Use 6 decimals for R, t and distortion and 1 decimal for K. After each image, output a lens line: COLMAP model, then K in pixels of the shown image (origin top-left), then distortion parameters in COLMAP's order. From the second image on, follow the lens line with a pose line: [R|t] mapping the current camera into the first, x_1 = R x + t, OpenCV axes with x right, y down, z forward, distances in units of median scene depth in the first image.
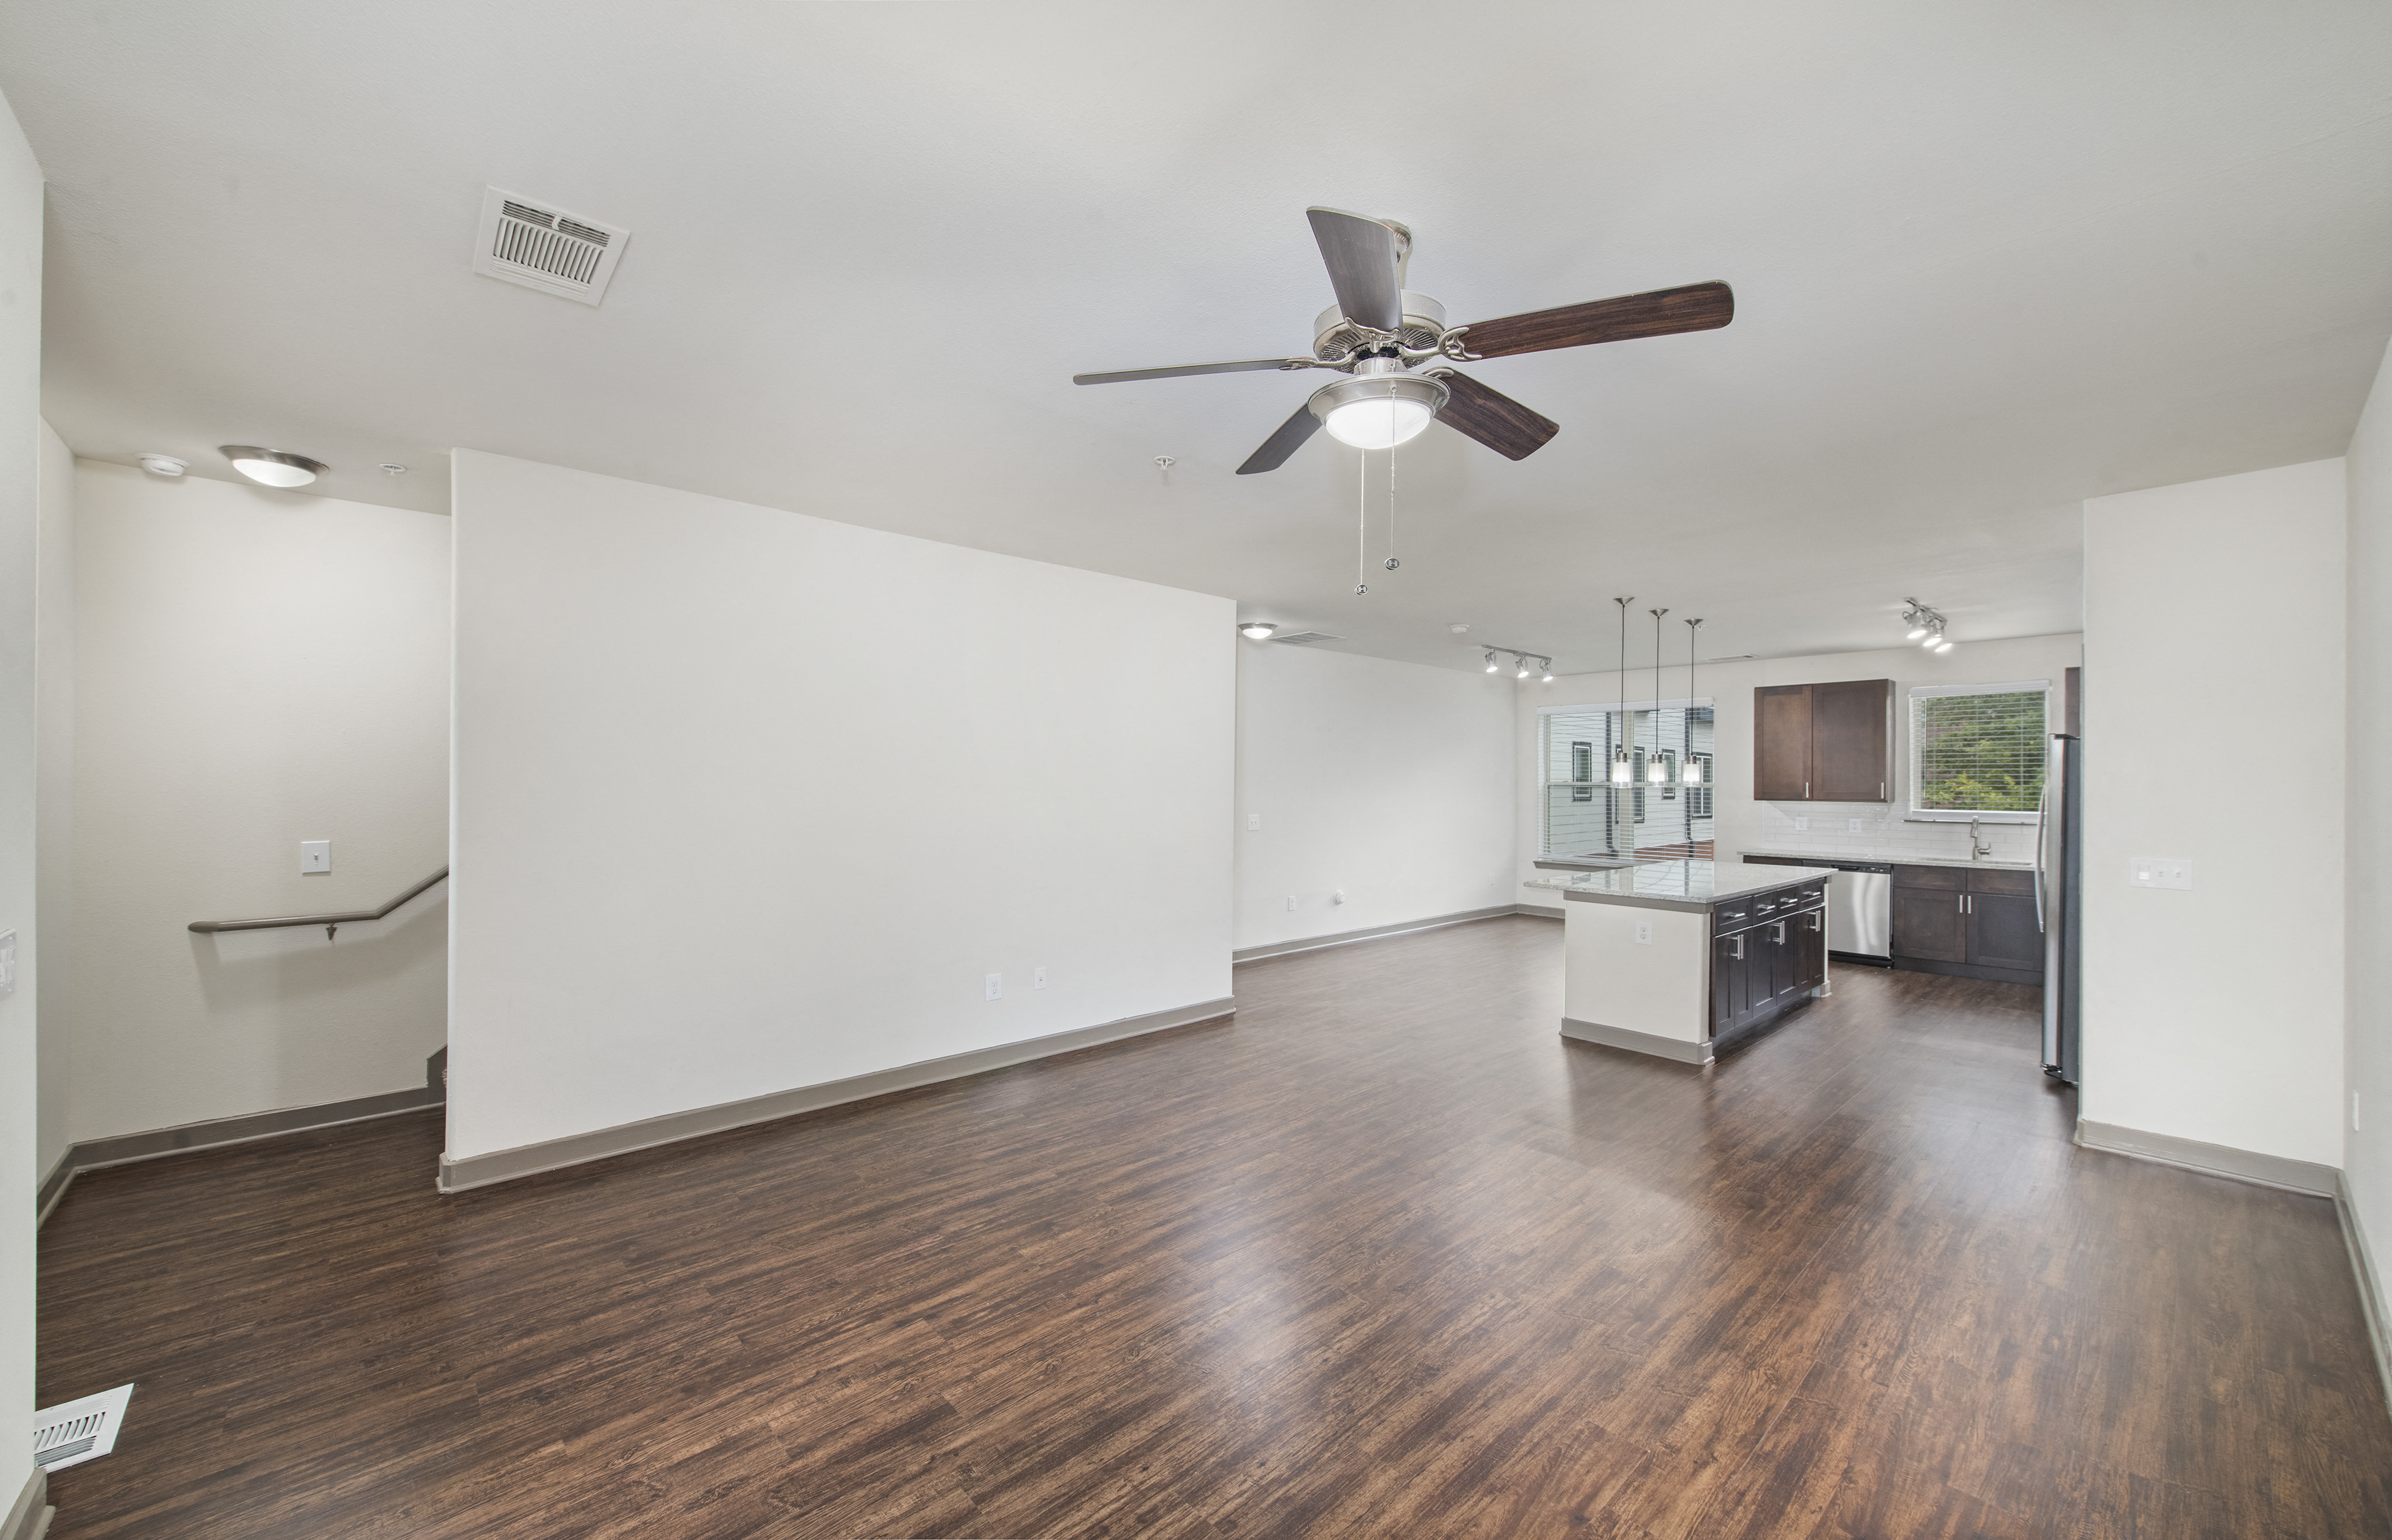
lens RADIAL K [[934.7, 0, 1196.0], [0, 934.7, 770.0], [0, 0, 1]] dist [-0.002105, -0.000289]
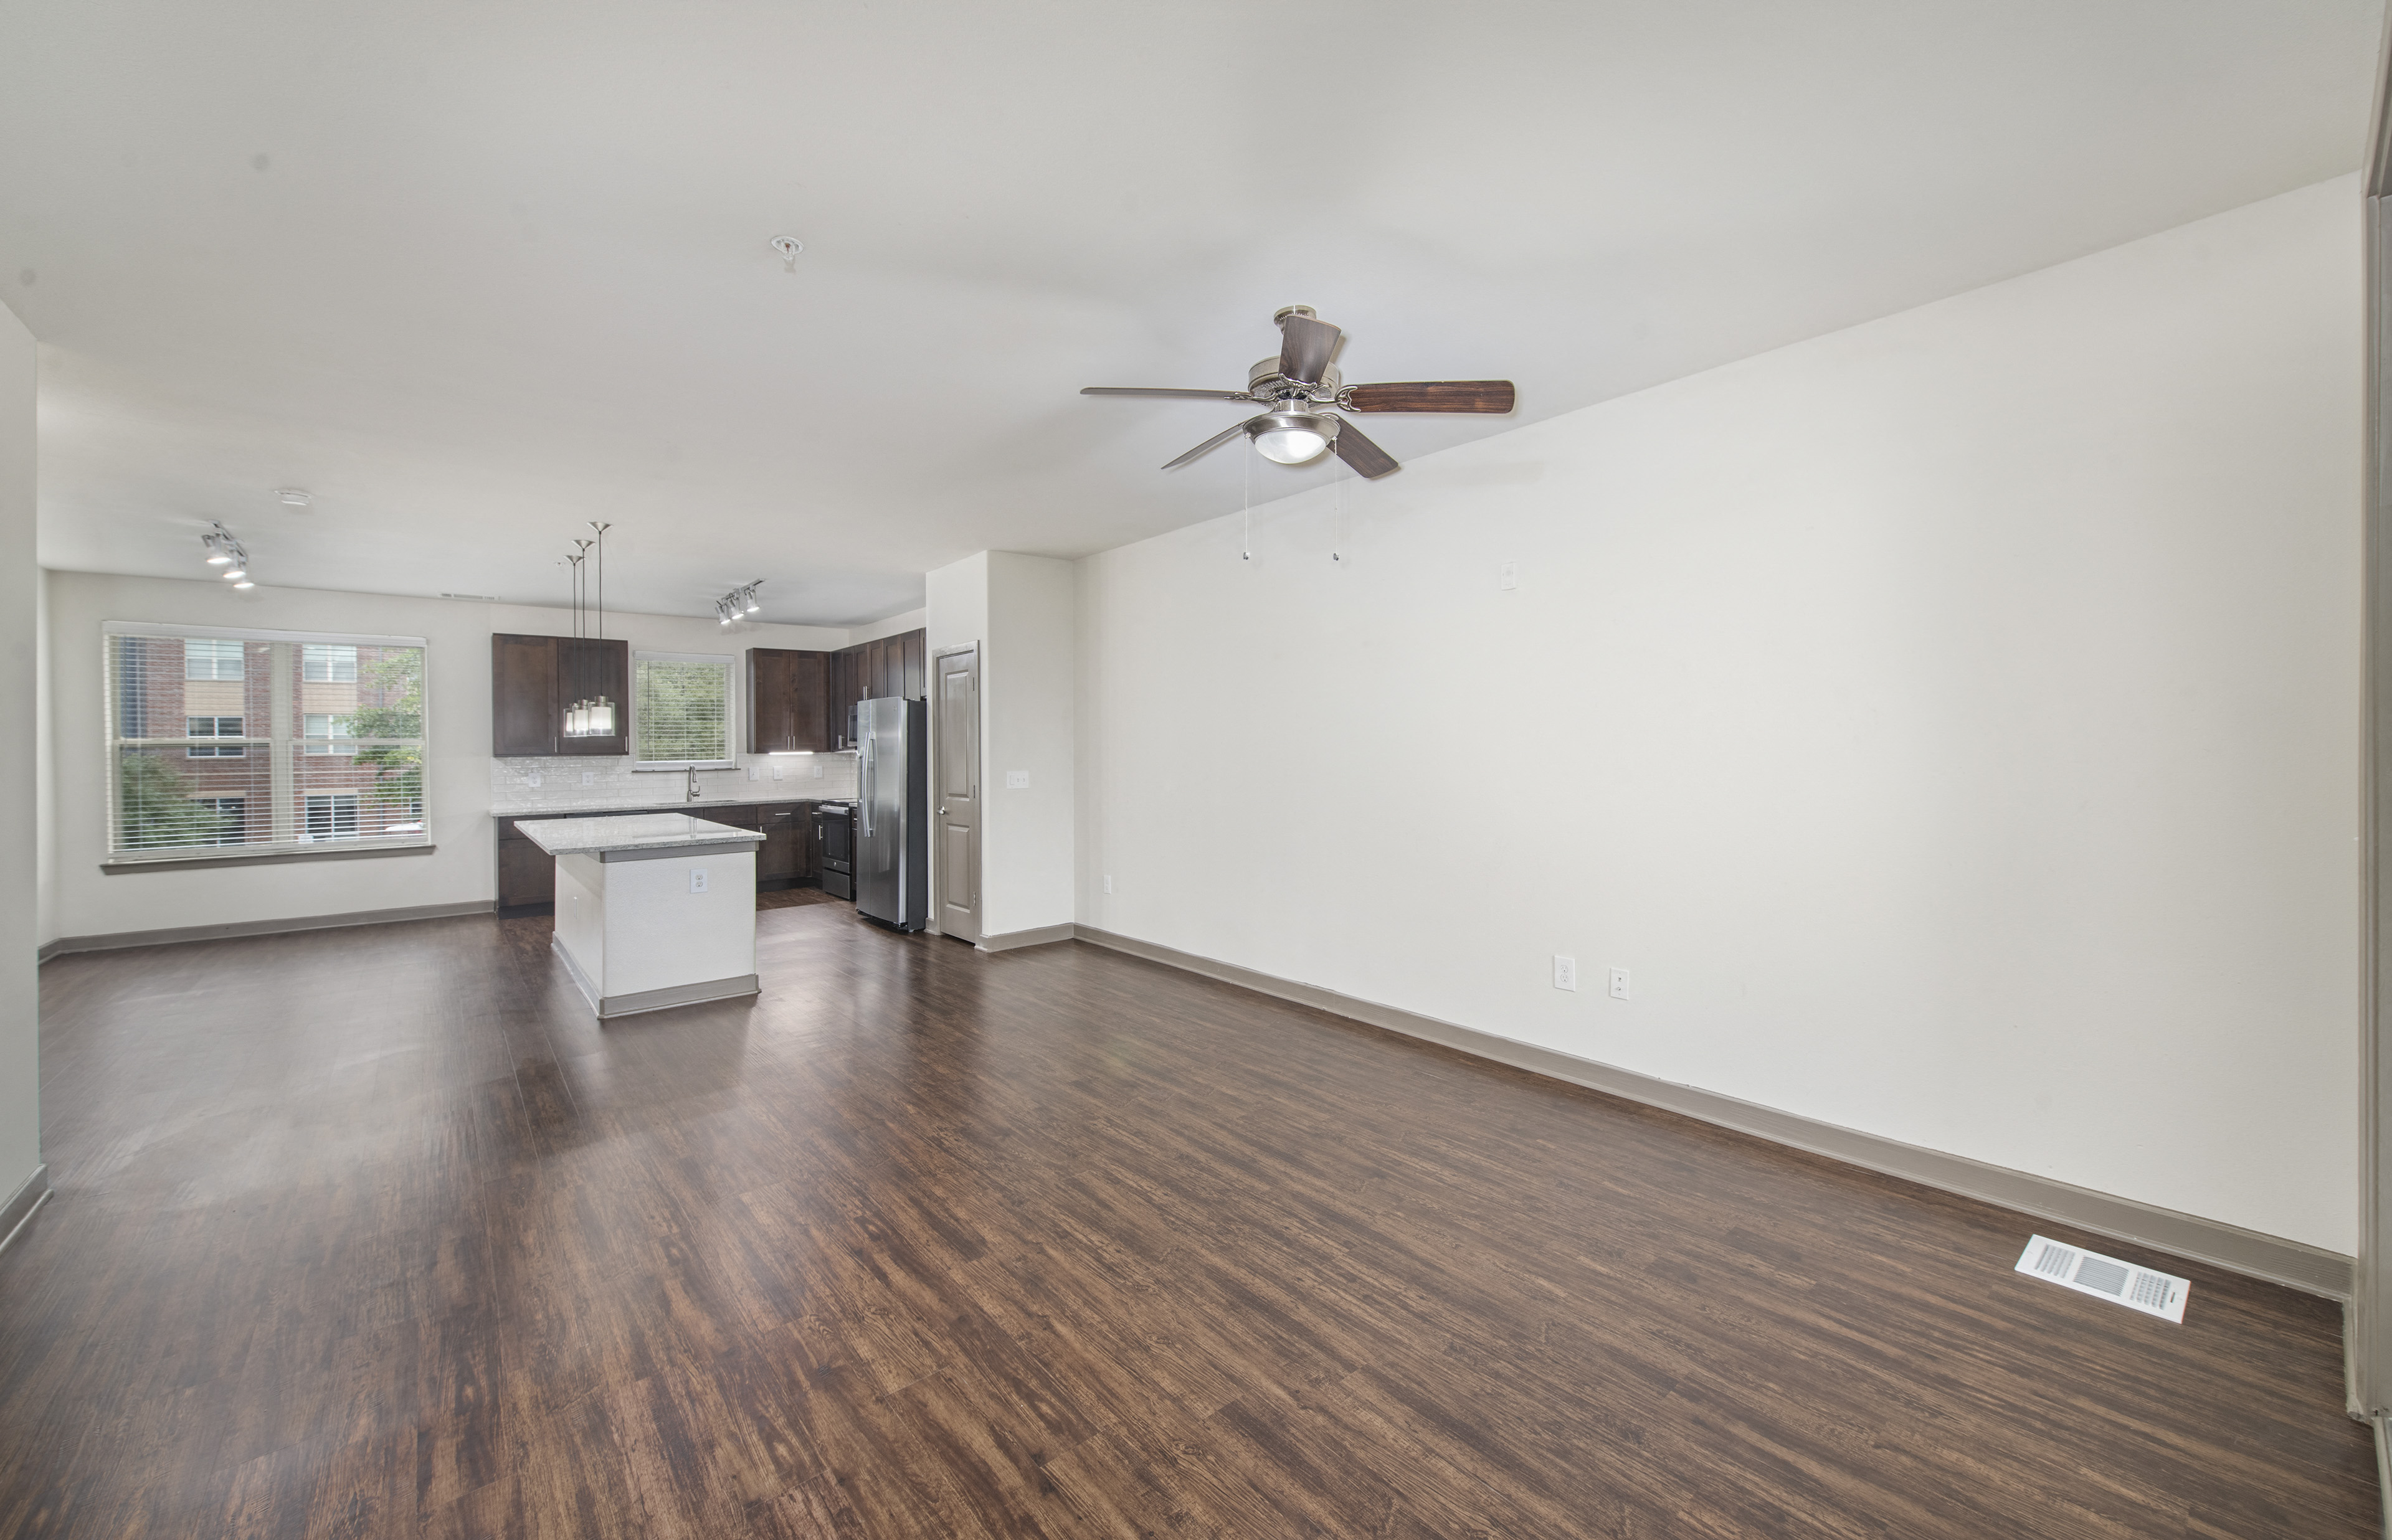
lens RADIAL K [[920.4, 0, 1194.4], [0, 920.4, 742.2], [0, 0, 1]] dist [0.000234, 0.000001]
pose [[0.037177, -0.006101, 0.999290, -1.048761], [0.000759, 0.999981, 0.006077, 0.038590], [-0.999308, 0.000532, 0.037181, 0.918680]]
